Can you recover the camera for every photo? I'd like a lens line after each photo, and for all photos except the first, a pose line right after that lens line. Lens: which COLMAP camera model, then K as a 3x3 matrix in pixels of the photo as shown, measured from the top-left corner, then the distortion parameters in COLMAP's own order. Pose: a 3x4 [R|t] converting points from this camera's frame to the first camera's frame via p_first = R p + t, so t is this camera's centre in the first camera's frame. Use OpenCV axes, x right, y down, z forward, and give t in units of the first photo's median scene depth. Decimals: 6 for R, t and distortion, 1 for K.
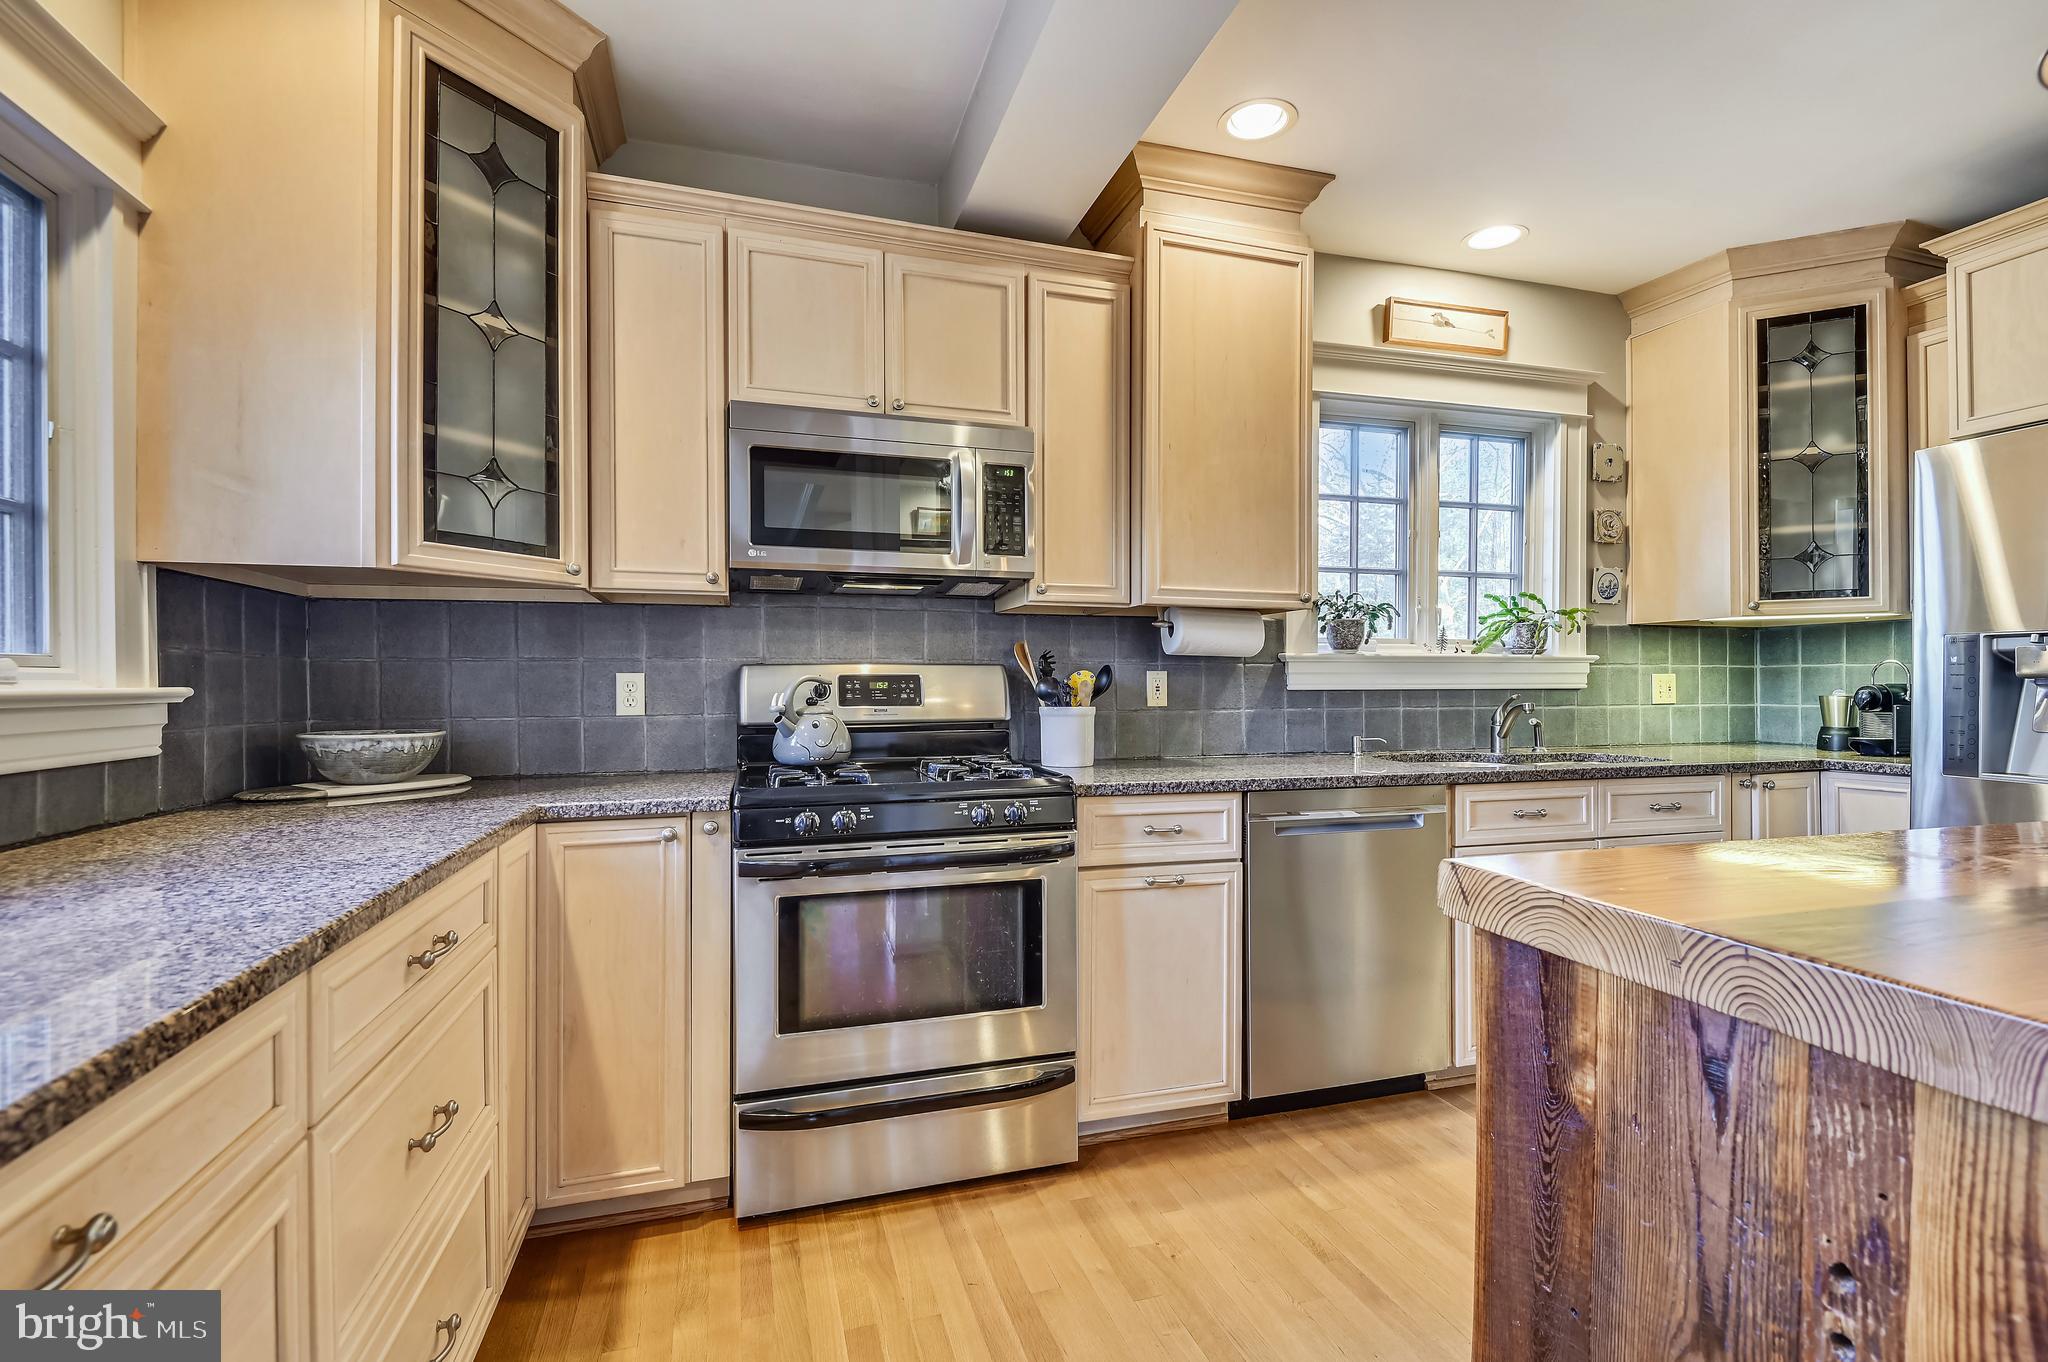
lens RADIAL K [[930.4, 0, 1035.2], [0, 930.4, 679.8], [0, 0, 1]] dist [0.035000, -0.027712]
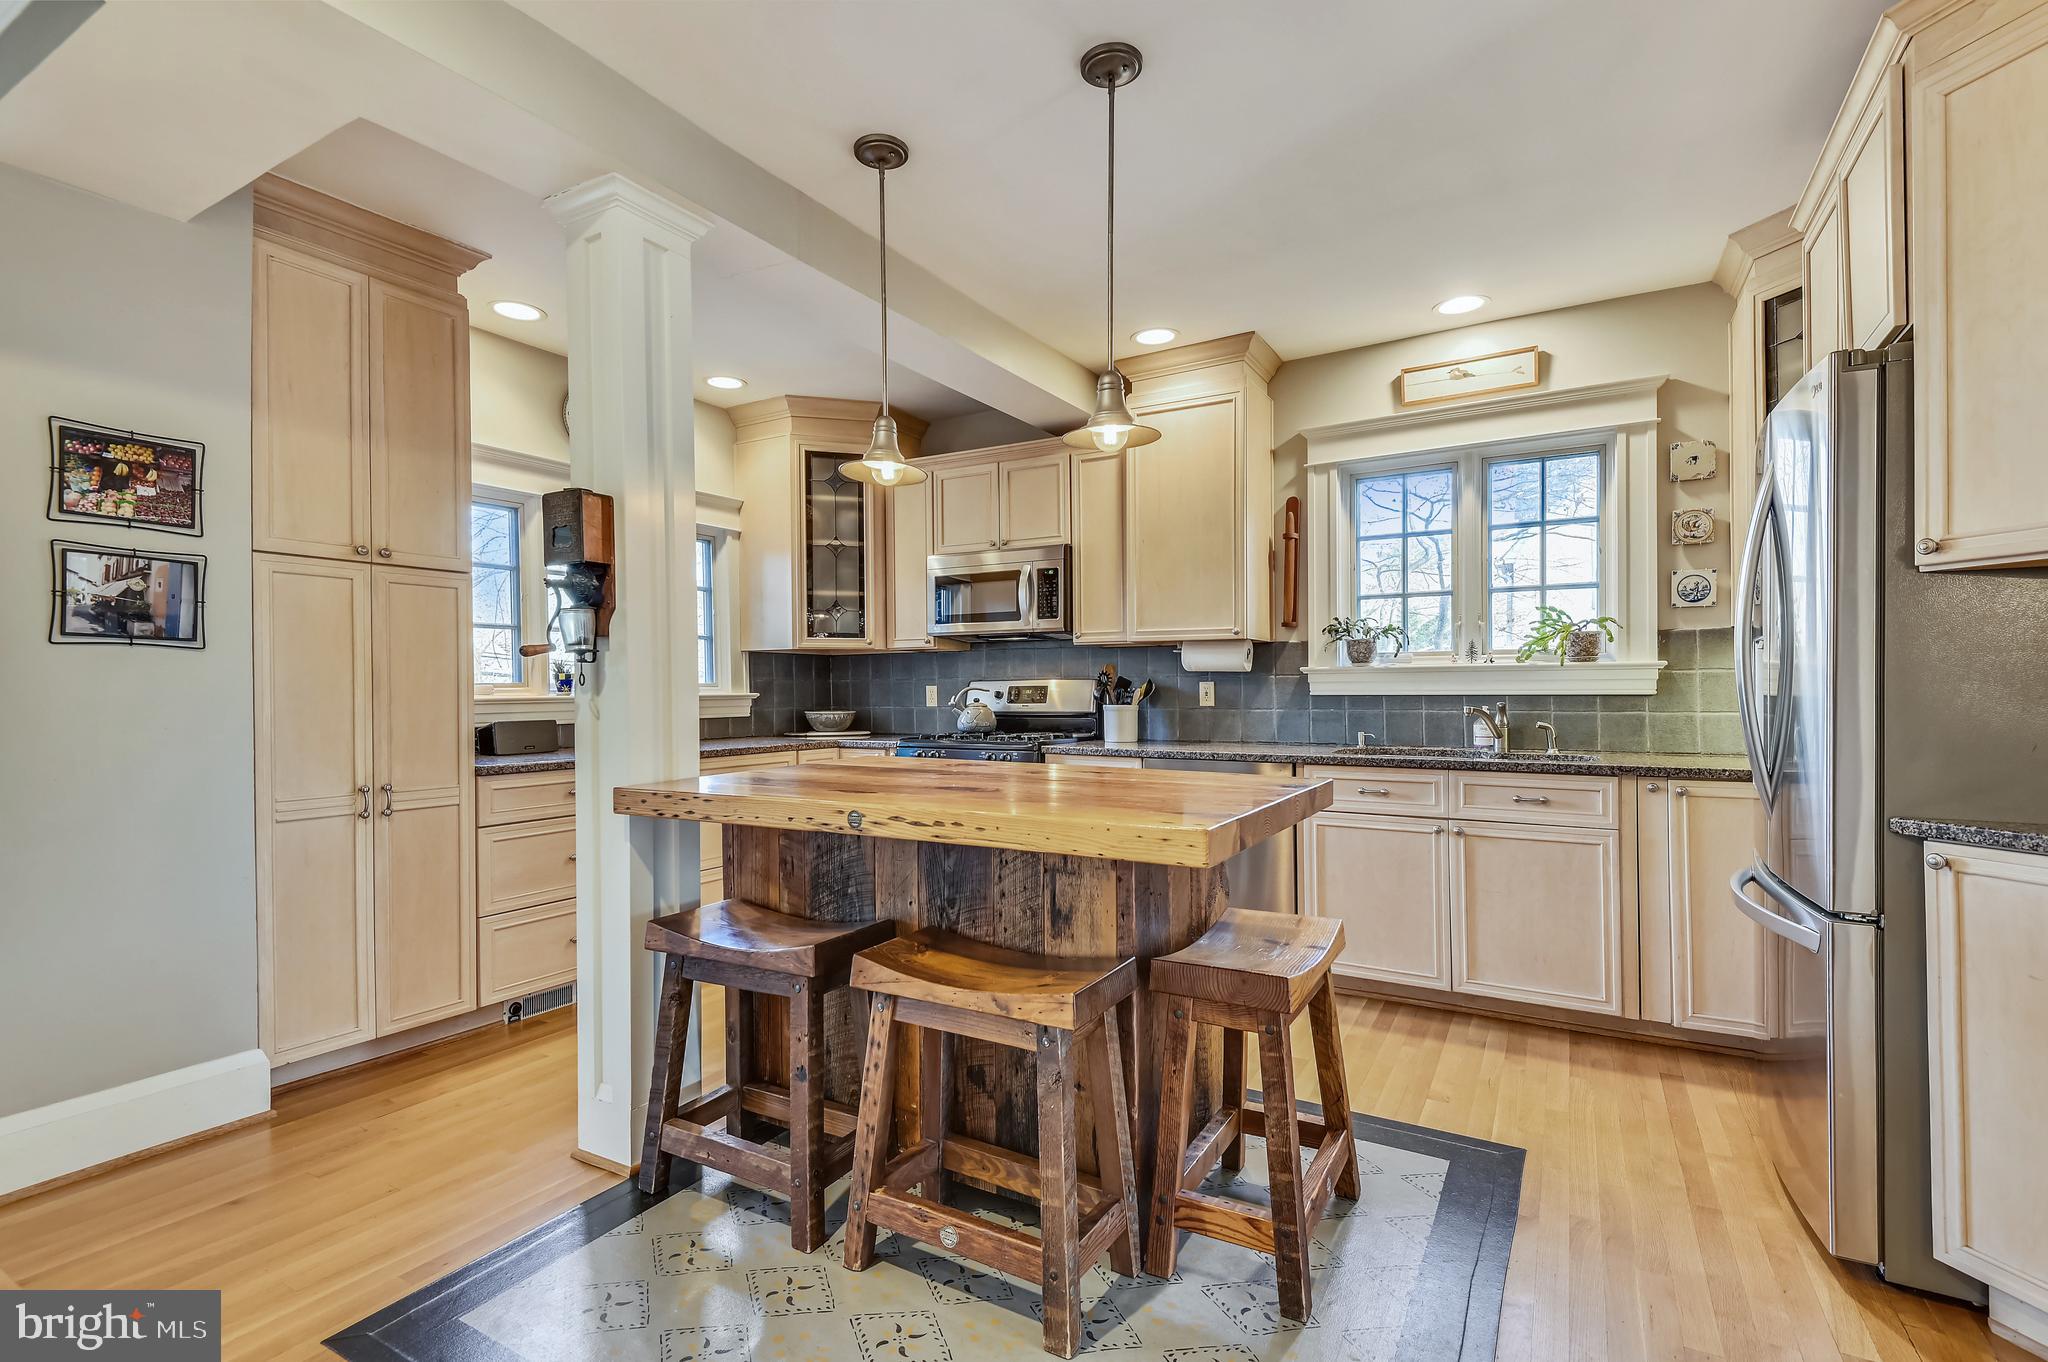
lens RADIAL K [[930.4, 0, 1035.2], [0, 930.4, 679.8], [0, 0, 1]] dist [0.035000, -0.027712]
pose [[0.676918, -0.009494, -0.735997, 0.952913], [0.004792, 0.999952, -0.008492, -0.001287], [0.736043, 0.002221, 0.676931, -0.164170]]
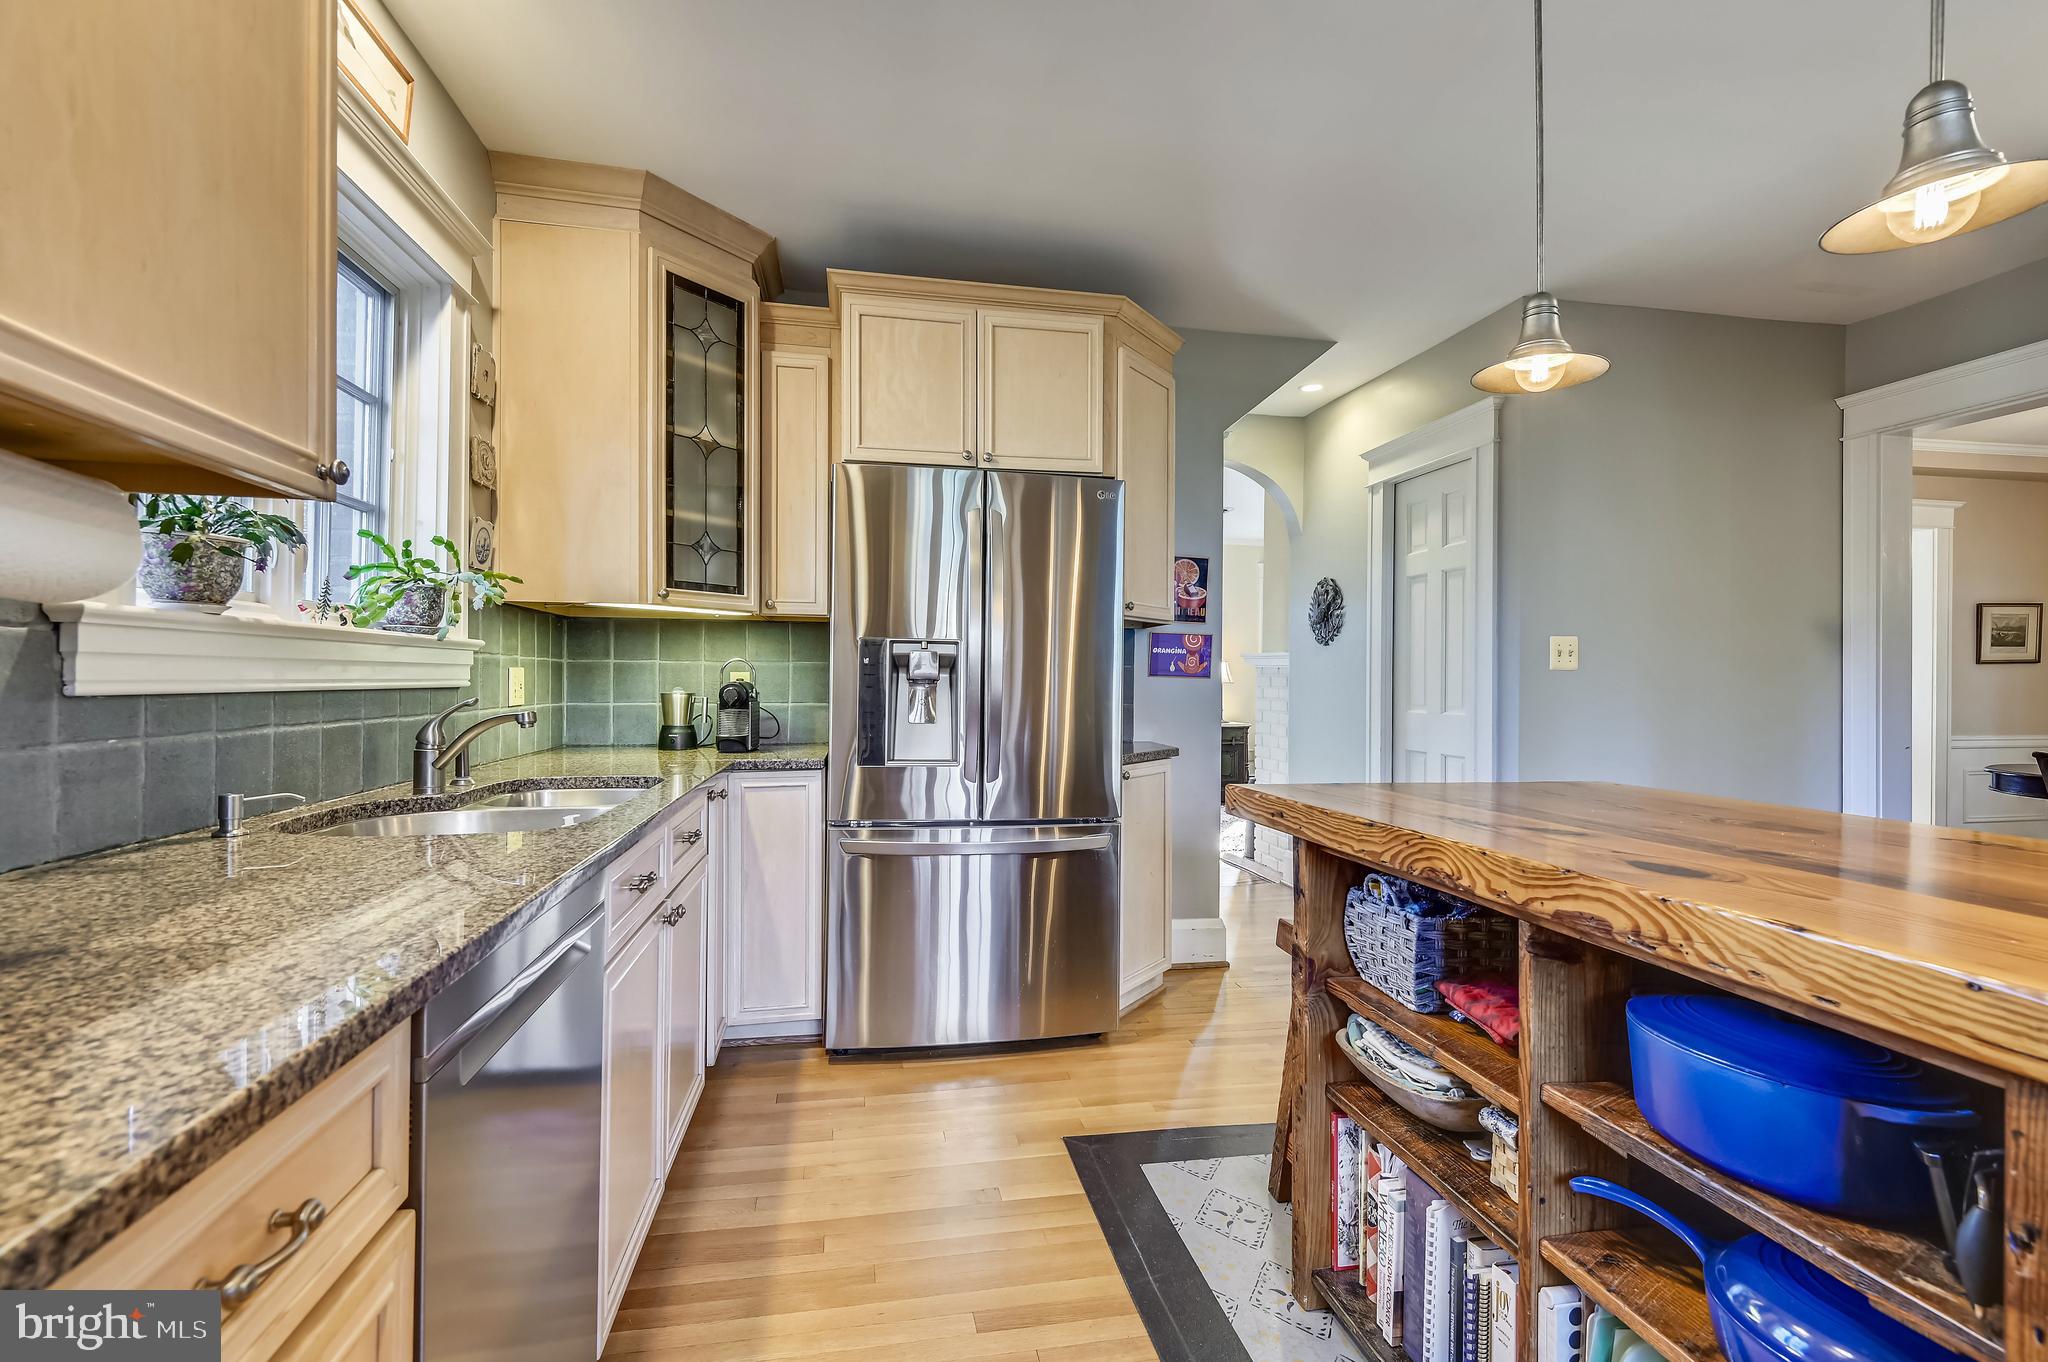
lens RADIAL K [[930.4, 0, 1035.2], [0, 930.4, 679.8], [0, 0, 1]] dist [0.035000, -0.027712]
pose [[0.123104, 0.003239, 0.992388, -0.064319], [-0.009681, 0.999951, -0.002063, 0.001609], [-0.992347, -0.009353, 0.123130, 0.546302]]
